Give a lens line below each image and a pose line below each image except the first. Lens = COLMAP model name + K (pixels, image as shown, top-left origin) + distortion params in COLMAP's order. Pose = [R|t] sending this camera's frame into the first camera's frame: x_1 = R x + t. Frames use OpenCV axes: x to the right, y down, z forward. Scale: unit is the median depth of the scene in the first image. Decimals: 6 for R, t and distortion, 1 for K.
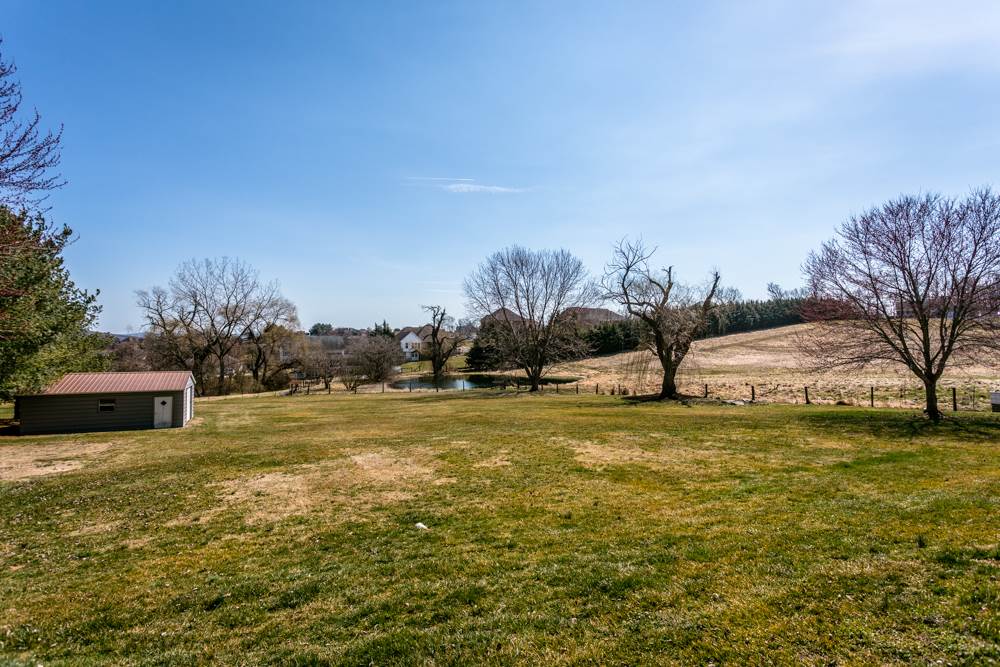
lens RADIAL K [[456.5, 0, 500.0], [0, 456.5, 333.5], [0, 0, 1]] dist [0.000903, 0.000213]
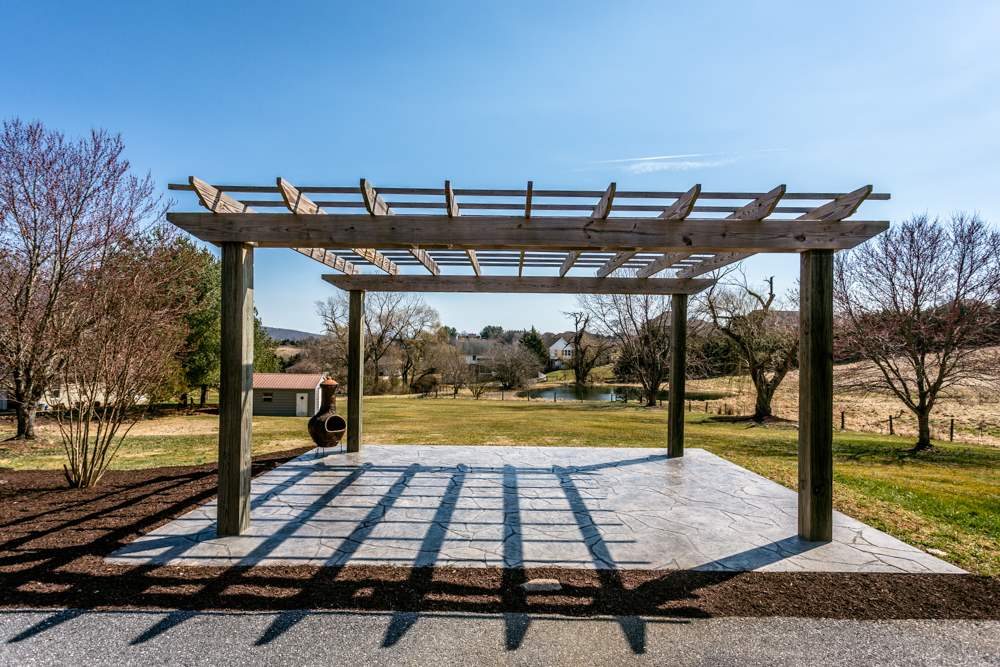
lens RADIAL K [[511.8, 0, 501.9], [0, 511.8, 347.9], [0, 0, 1]] dist [-0.000238, 0.000194]
pose [[0.940834, 0.016030, -0.338488, 0.089877], [-0.009263, 0.999724, 0.021600, -0.009123], [0.338741, -0.017186, 0.940723, -0.060323]]
